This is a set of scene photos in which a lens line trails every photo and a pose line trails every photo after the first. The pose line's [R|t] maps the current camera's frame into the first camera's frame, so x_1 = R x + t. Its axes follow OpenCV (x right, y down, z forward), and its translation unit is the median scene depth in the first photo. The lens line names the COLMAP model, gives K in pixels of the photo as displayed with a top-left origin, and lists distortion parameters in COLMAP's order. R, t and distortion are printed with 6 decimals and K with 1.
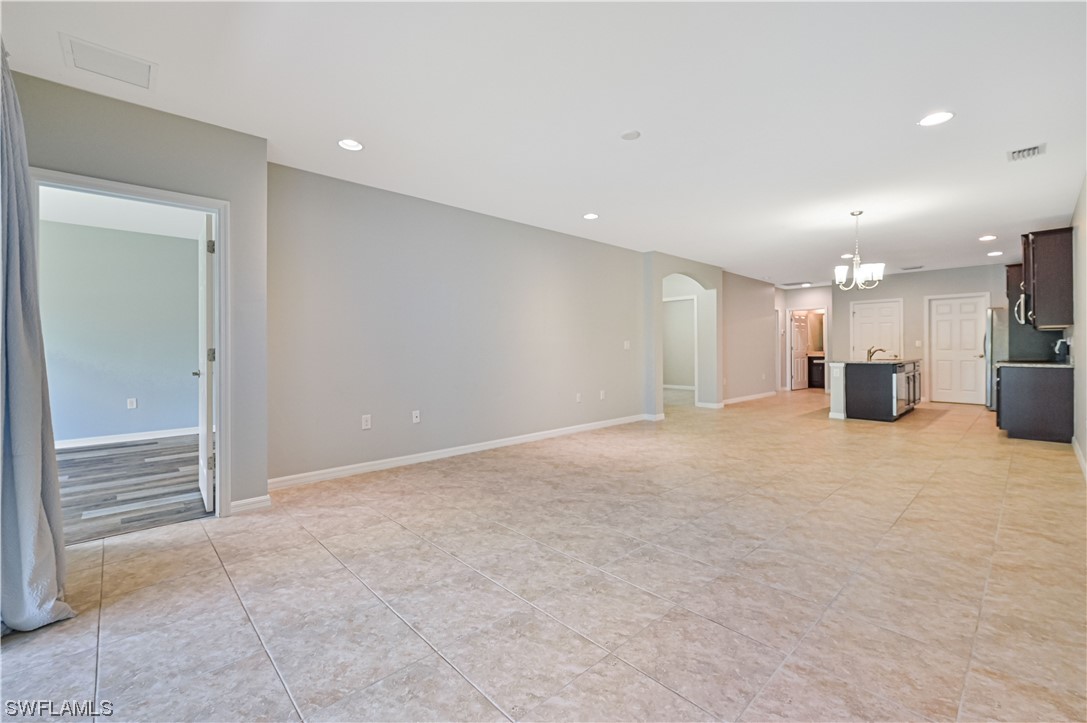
lens RADIAL K [[471.9, 0, 532.6], [0, 471.9, 351.4], [0, 0, 1]] dist [0.002666, -0.000600]
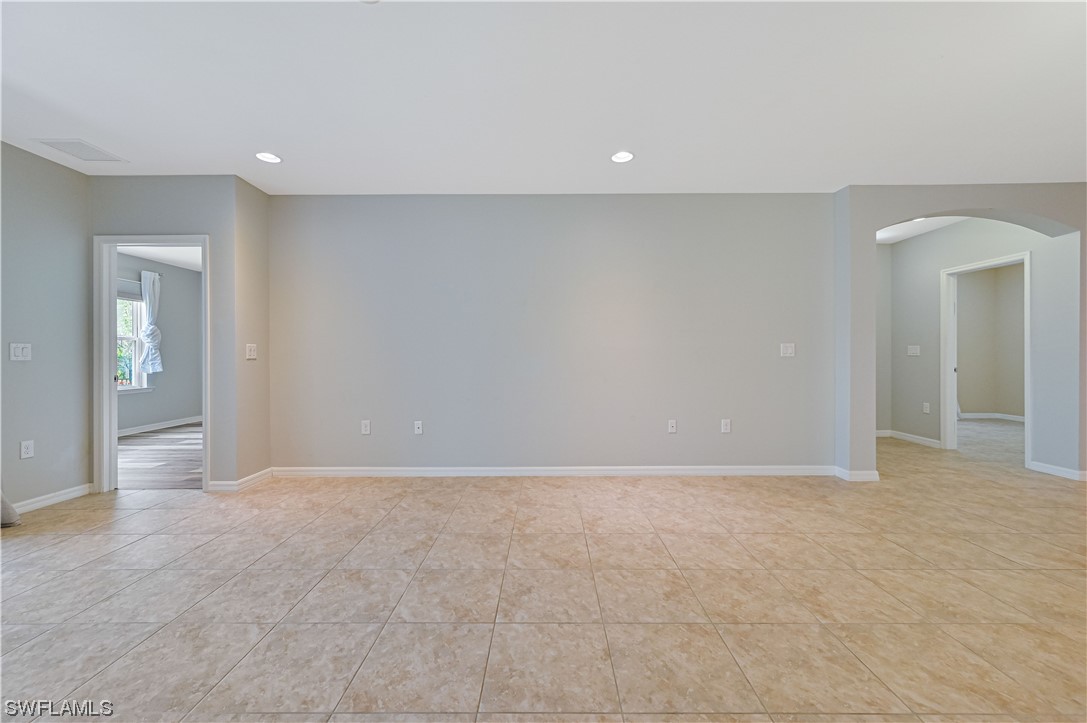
lens RADIAL K [[429.8, 0, 551.1], [0, 429.8, 340.0], [0, 0, 1]] dist [0.000790, -0.000337]
pose [[0.727497, -0.031124, -0.685405, 0.699111], [-0.005373, 0.998682, -0.051053, 0.009820], [0.686090, 0.040824, 0.726370, 0.726839]]
